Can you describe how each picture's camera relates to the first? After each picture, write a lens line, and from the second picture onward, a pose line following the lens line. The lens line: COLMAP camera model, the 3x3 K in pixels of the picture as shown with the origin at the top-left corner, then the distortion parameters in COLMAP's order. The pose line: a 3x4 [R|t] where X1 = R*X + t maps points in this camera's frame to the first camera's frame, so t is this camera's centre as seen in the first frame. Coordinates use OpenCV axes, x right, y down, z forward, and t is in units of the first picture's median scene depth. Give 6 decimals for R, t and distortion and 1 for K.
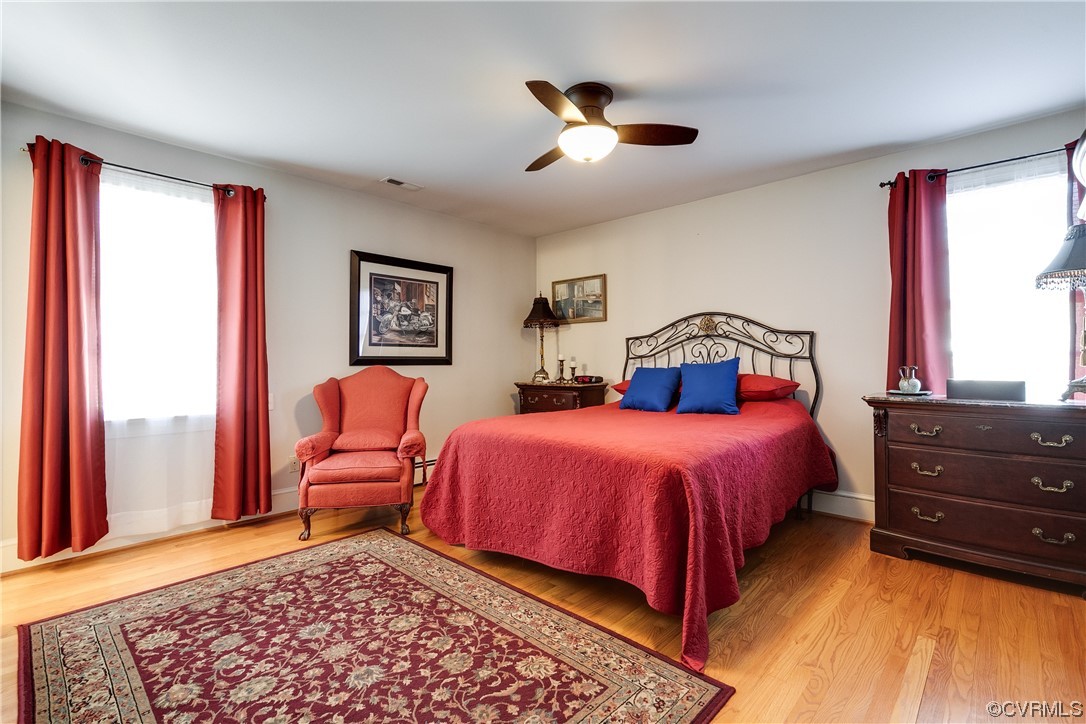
lens RADIAL K [[496.6, 0, 543.0], [0, 496.6, 360.1], [0, 0, 1]] dist [0.013776, -0.000573]
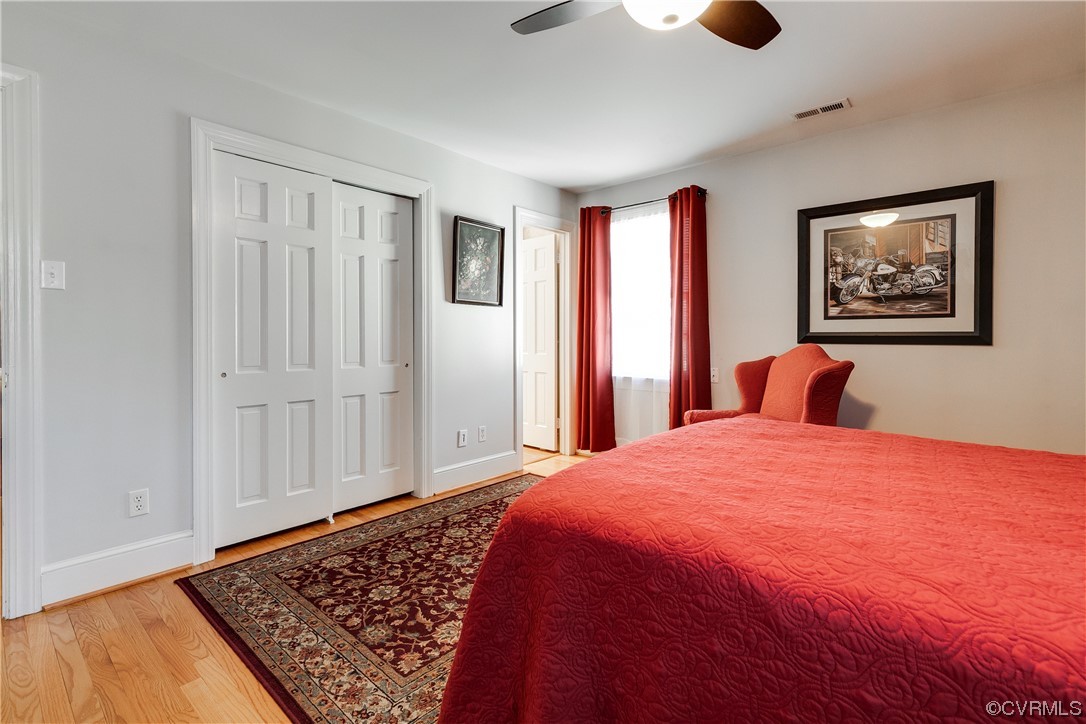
lens RADIAL K [[496.6, 0, 548.1], [0, 496.6, 341.7], [0, 0, 1]] dist [0.013776, -0.000573]
pose [[0.043909, 0.011570, -0.998969, 0.550126], [0.000238, 0.999933, 0.011592, -0.002444], [0.999035, -0.000747, 0.043904, 0.616871]]
